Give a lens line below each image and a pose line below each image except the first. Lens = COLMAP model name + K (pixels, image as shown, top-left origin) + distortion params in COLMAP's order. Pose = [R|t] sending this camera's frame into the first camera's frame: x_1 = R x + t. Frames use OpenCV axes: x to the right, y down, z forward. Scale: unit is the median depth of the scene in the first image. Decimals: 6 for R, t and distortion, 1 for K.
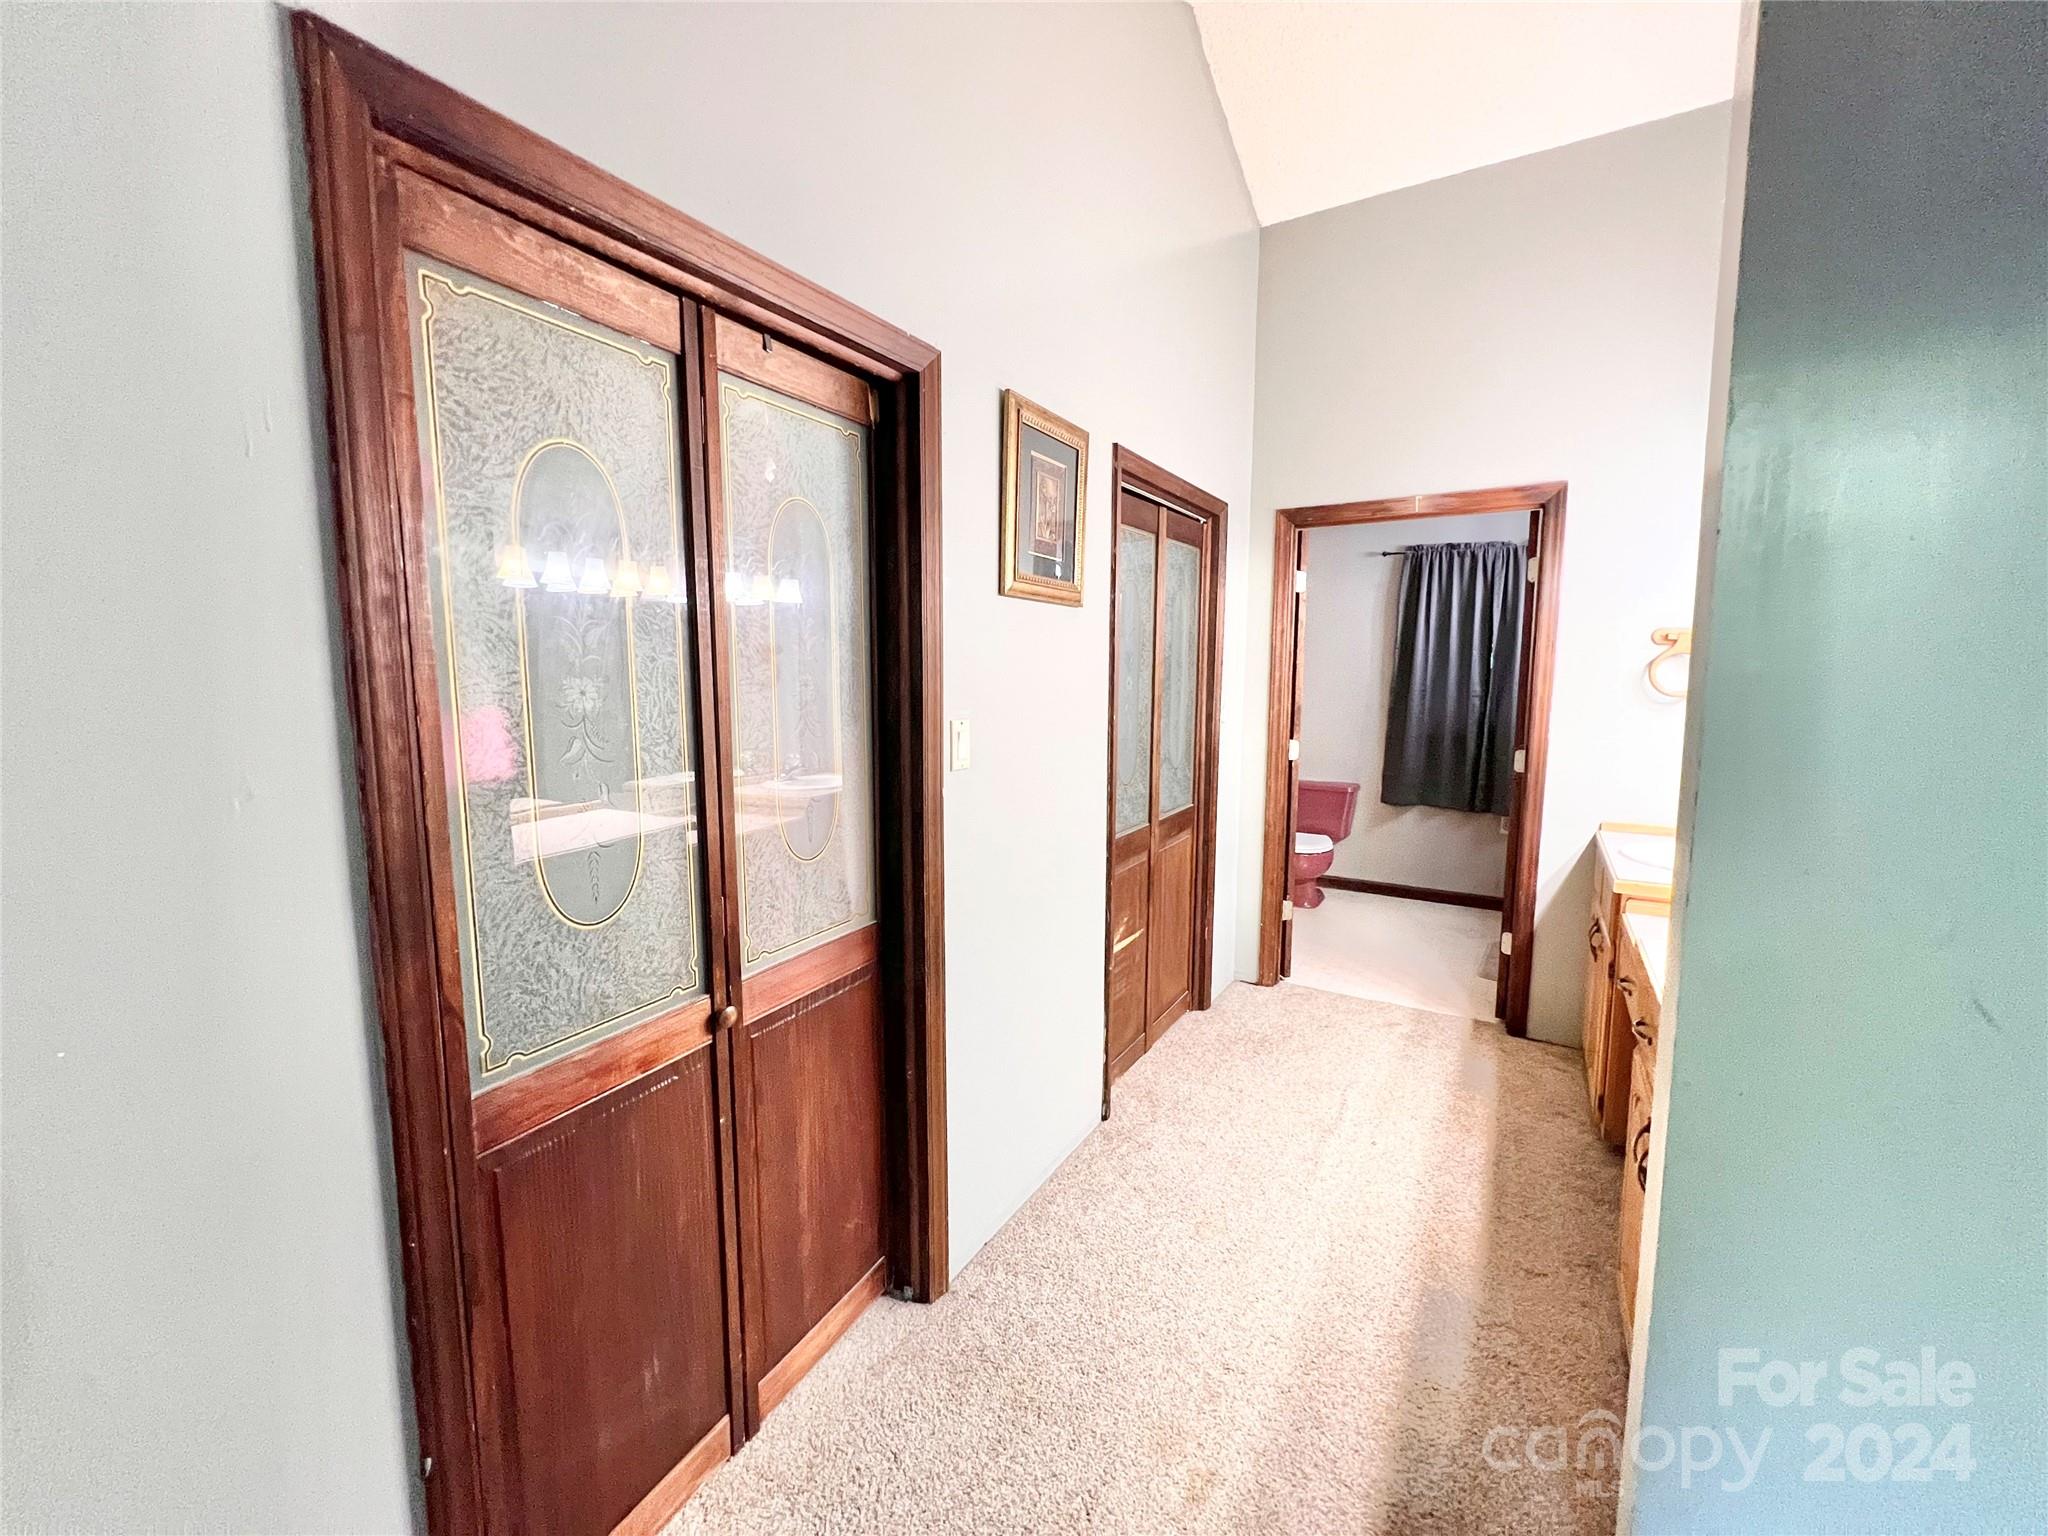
lens RADIAL K [[822.7, 0, 1020.2], [0, 822.7, 761.0], [0, 0, 1]] dist [-0.003431, 0.000655]
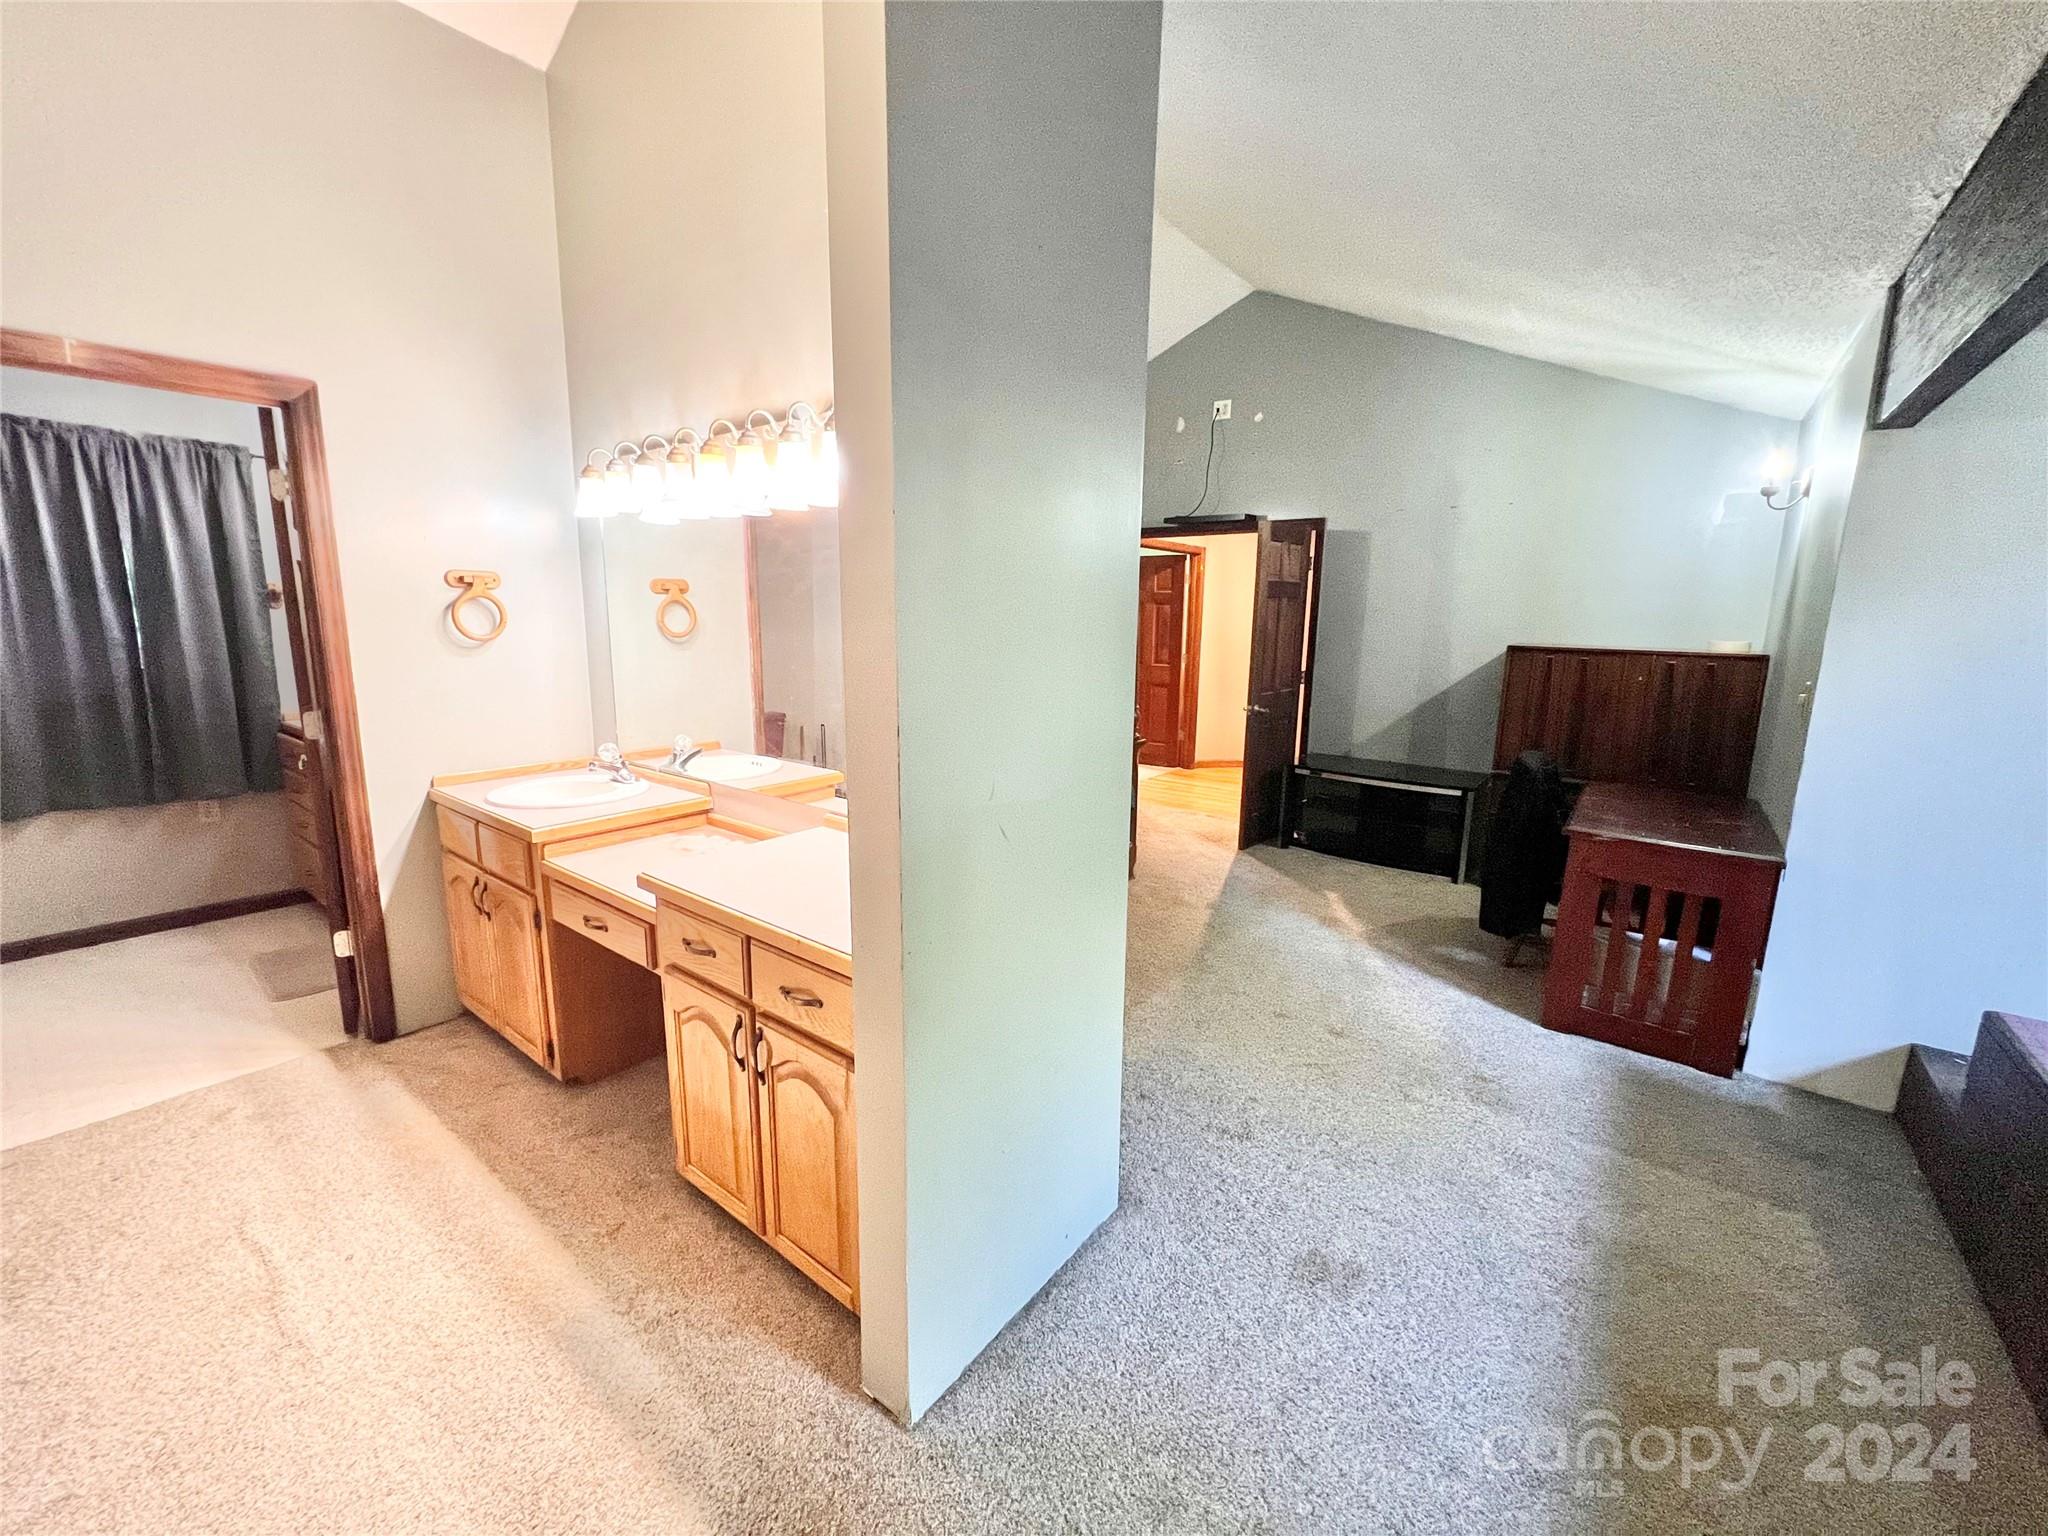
lens RADIAL K [[822.7, 0, 1020.2], [0, 822.7, 761.0], [0, 0, 1]] dist [-0.003431, 0.000655]
pose [[0.108197, -0.171946, 0.979147, -0.119768], [0.098839, 0.981909, 0.161510, -0.027799], [-0.989204, 0.079303, 0.123234, 0.213038]]
